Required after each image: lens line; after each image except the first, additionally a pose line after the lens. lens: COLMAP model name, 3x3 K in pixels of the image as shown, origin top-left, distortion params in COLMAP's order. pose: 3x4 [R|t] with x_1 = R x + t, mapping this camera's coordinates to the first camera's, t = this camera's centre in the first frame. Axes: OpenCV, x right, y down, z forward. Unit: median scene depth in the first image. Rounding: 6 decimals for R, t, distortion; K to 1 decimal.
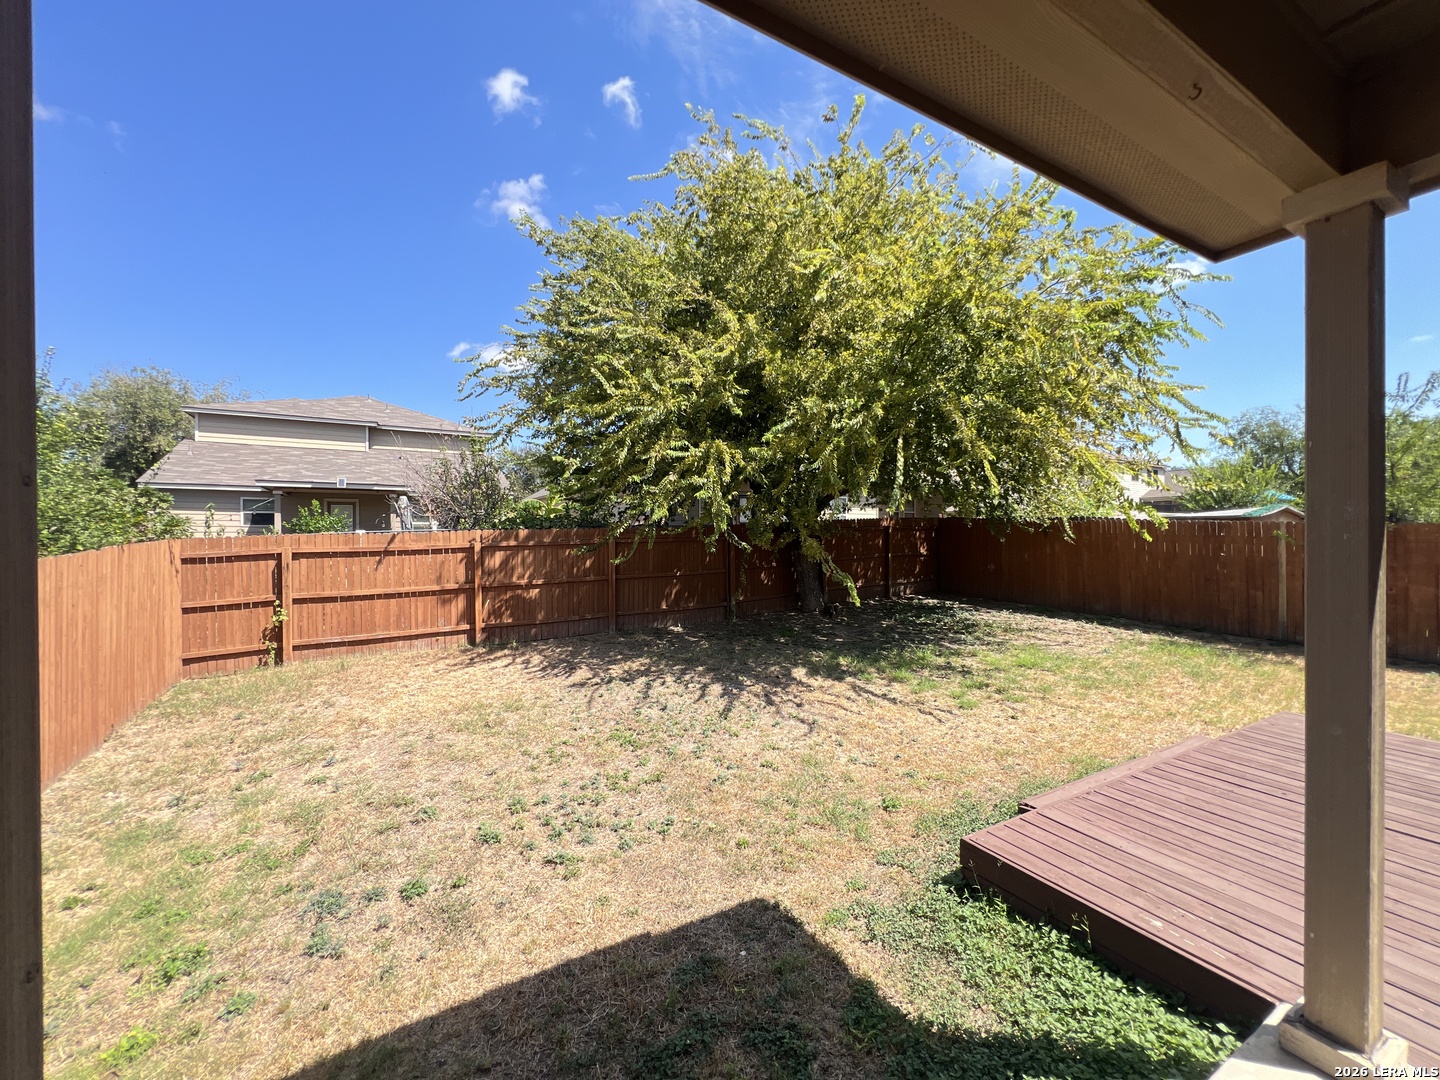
lens RADIAL K [[579.7, 0, 719.2], [0, 579.7, 538.1], [0, 0, 1]] dist [-0.003434, 0.000375]
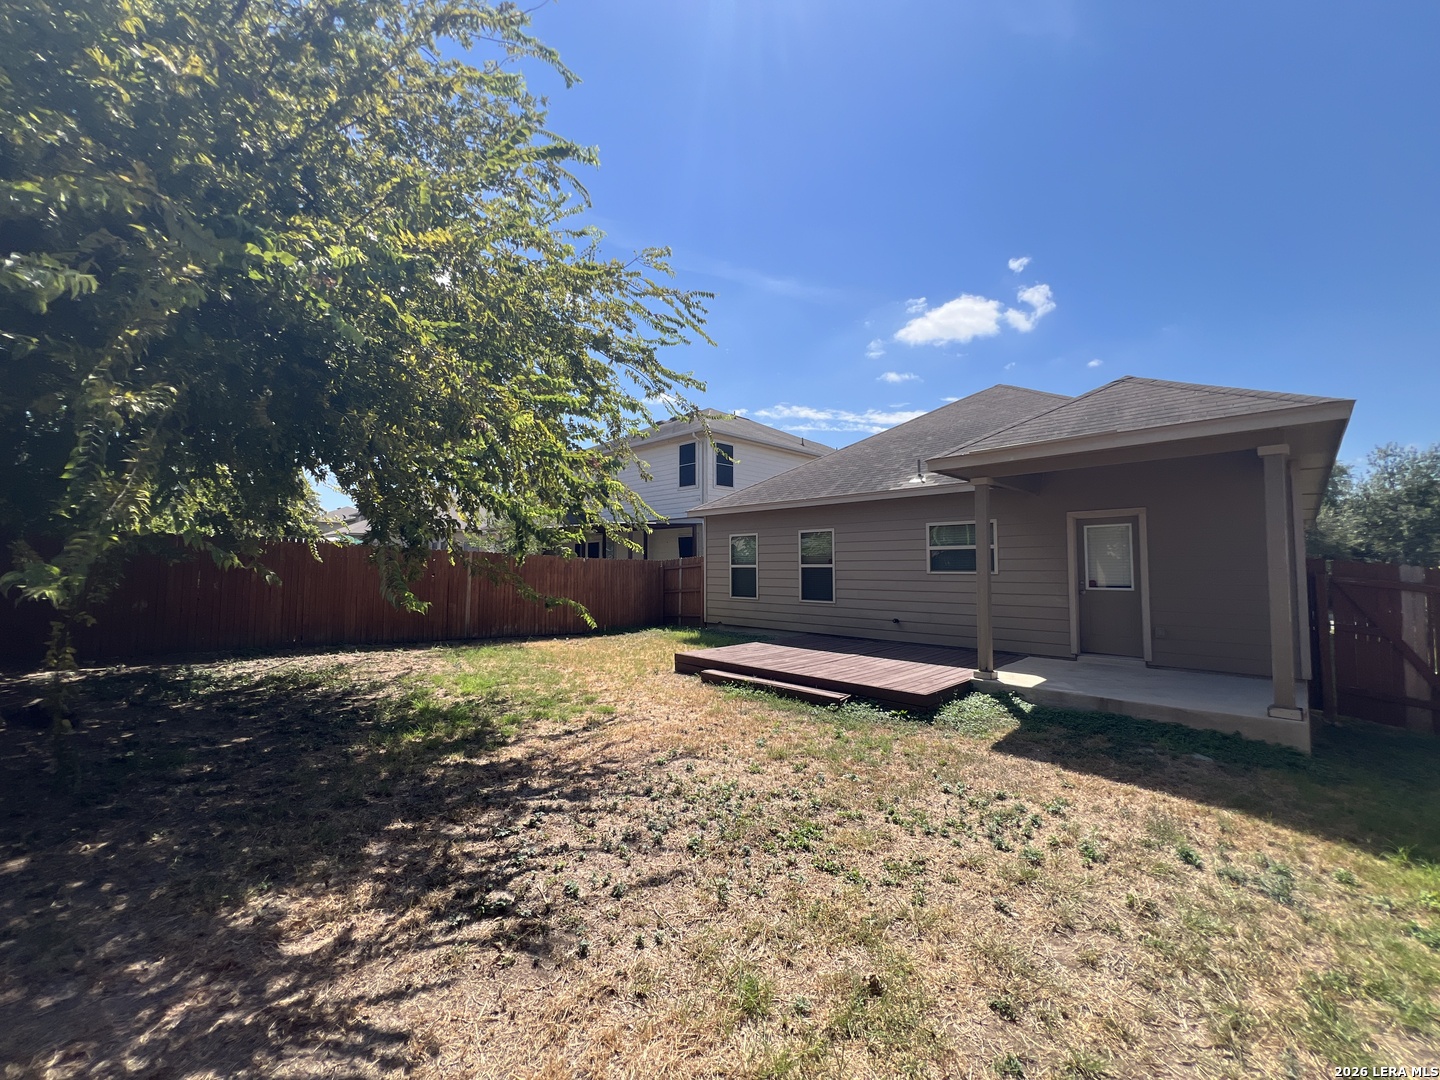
lens RADIAL K [[579.7, 0, 716.3], [0, 579.7, 546.7], [0, 0, 1]] dist [-0.003434, 0.000375]
pose [[-0.268329, 0.039948, 0.962499, -0.750148], [0.003683, 0.999175, -0.040443, 0.026852], [-0.963320, -0.007307, -0.268255, 1.184678]]
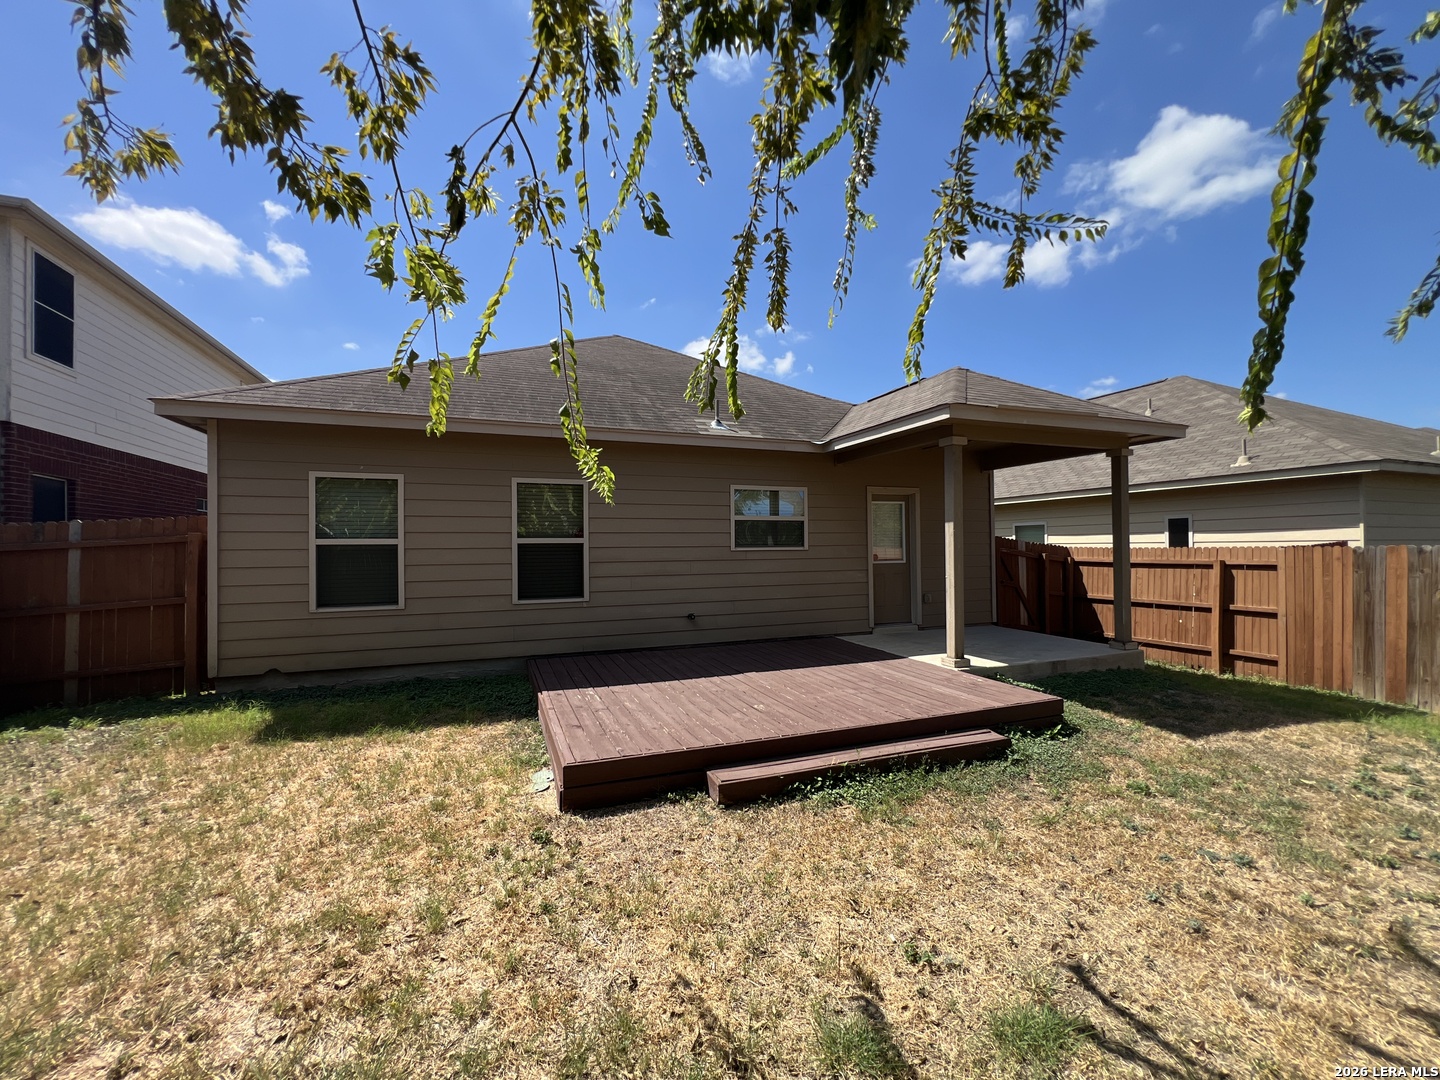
lens RADIAL K [[579.7, 0, 718.9], [0, 579.7, 537.7], [0, 0, 1]] dist [-0.003434, 0.000375]
pose [[-0.989168, 0.015603, 0.145955, 0.570047], [0.013641, 0.999803, -0.014432, 0.029317], [-0.146152, -0.012285, -0.989186, 1.435992]]
